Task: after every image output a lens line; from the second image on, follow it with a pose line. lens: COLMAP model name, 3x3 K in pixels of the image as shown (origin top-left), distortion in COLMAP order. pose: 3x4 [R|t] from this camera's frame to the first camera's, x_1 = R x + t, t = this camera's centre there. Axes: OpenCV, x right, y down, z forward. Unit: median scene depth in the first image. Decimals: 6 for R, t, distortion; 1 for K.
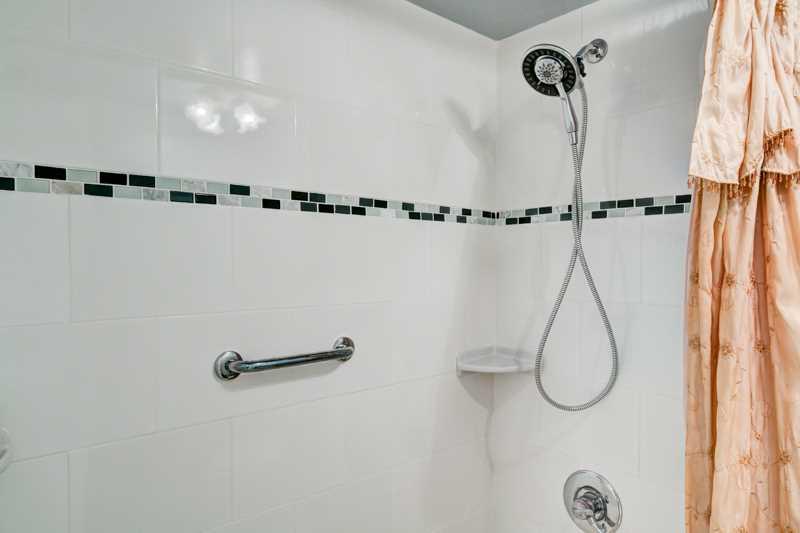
lens RADIAL K [[537.5, 0, 398.9], [0, 537.5, 267.5], [0, 0, 1]] dist [0.002288, 0.002329]
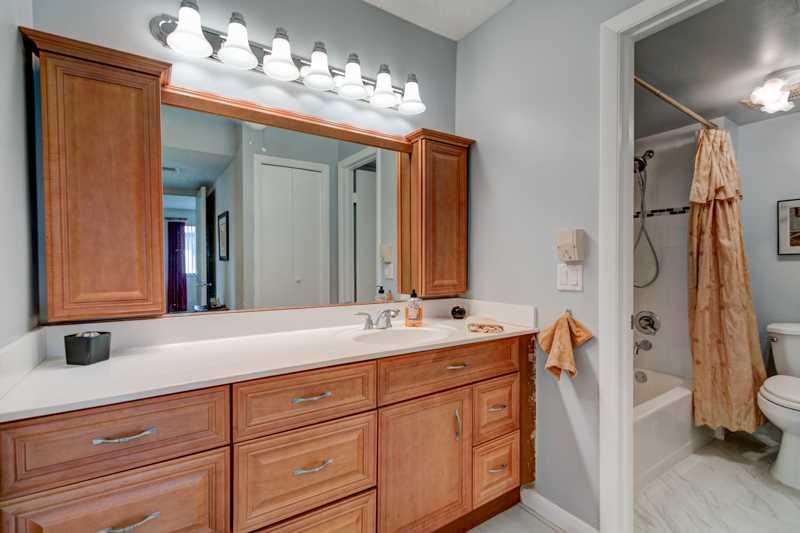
lens RADIAL K [[367.9, 0, 401.8], [0, 367.9, 265.1], [0, 0, 1]] dist [0.012398, 0.000292]
pose [[0.990008, -0.003738, -0.140961, -0.858576], [0.004338, 0.999983, 0.003943, 0.198700], [0.140944, -0.004515, 0.990007, -1.451555]]
